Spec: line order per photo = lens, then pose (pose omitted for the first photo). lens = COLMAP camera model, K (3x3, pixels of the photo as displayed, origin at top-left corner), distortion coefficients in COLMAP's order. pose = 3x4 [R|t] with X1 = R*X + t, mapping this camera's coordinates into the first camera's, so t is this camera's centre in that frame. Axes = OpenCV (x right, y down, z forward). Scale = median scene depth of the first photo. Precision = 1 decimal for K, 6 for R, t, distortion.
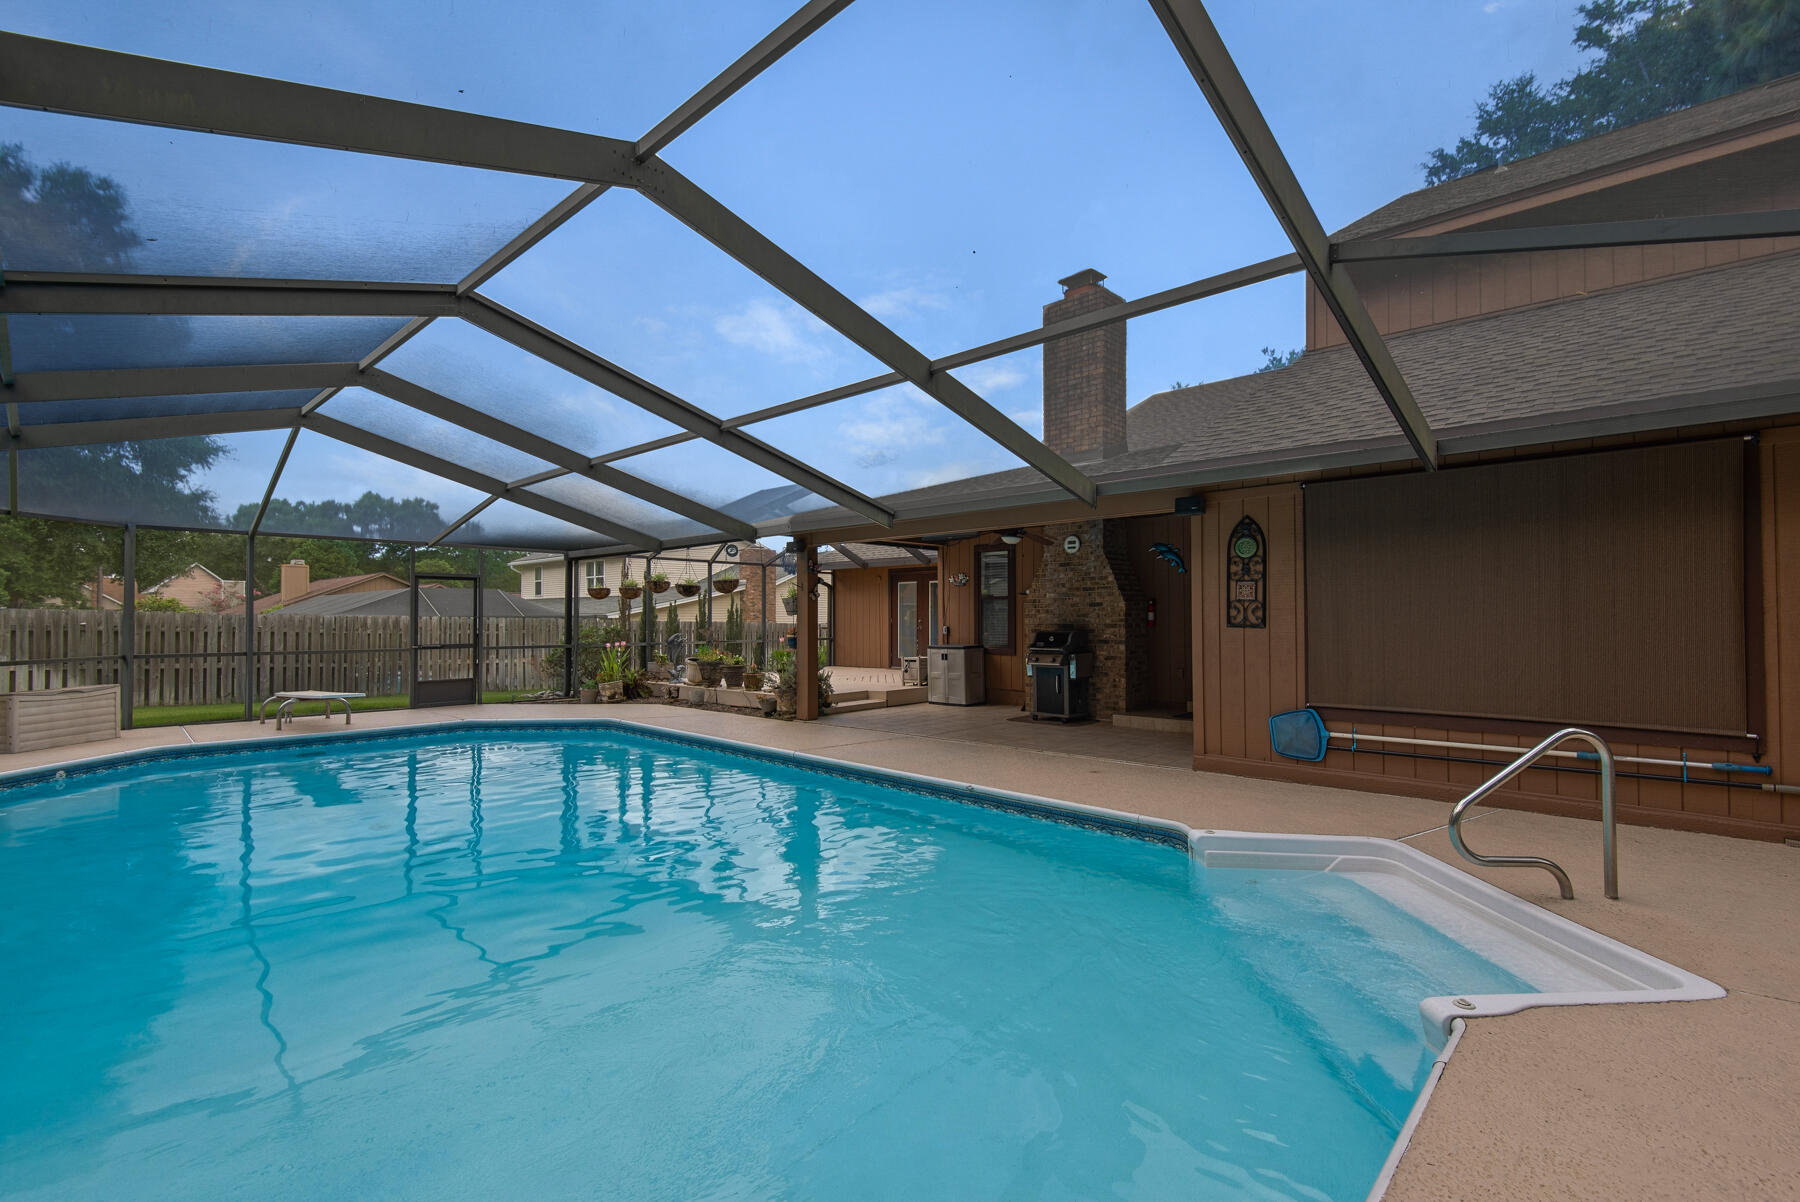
lens RADIAL K [[821.3, 0, 894.6], [0, 821.3, 603.6], [0, 0, 1]] dist [0.018608, -0.000313]
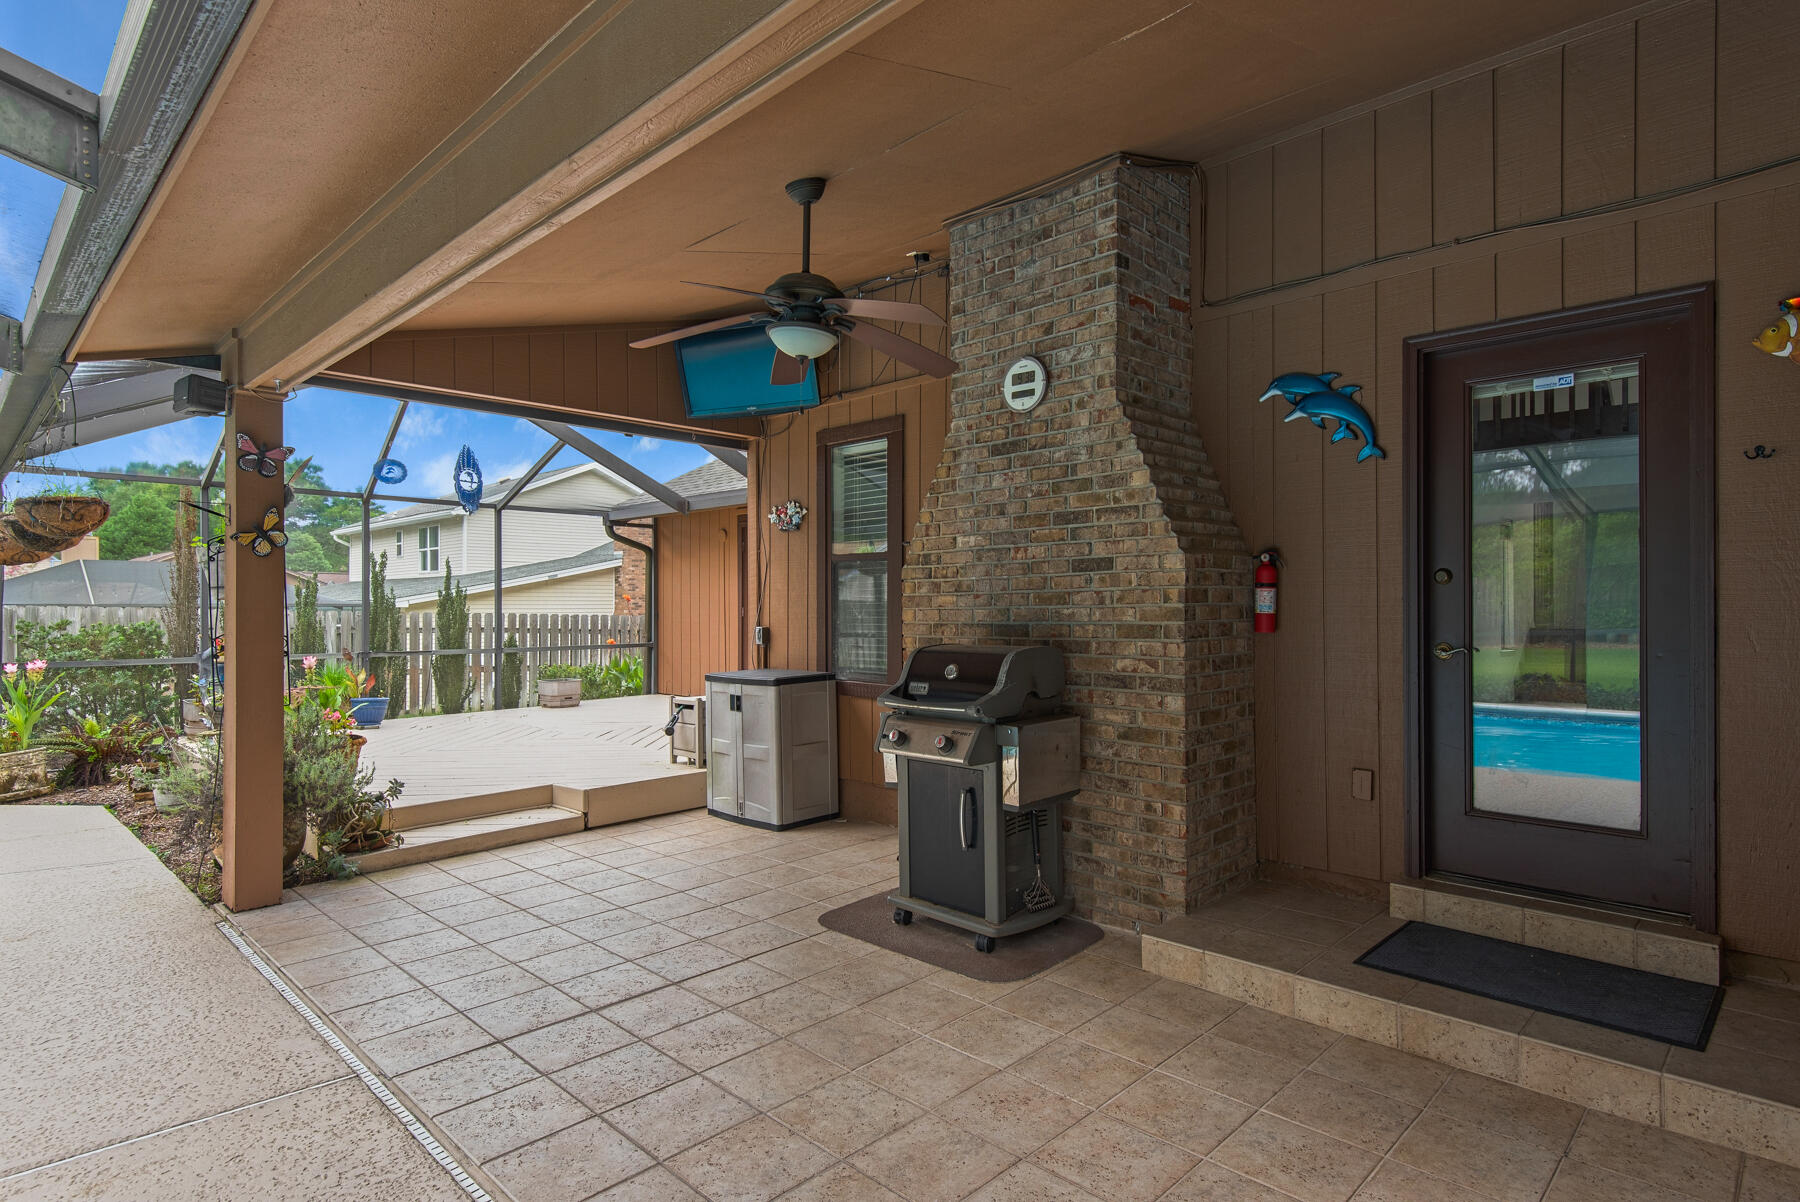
lens RADIAL K [[944.1, 0, 900.0], [0, 944.1, 608.7], [0, 0, 1]] dist [0.036672, -0.021779]
pose [[0.999789, -0.000567, -0.020528, 0.175958], [0.000951, 0.999825, 0.018662, 0.011234], [0.020514, -0.018677, 0.999615, 0.625590]]
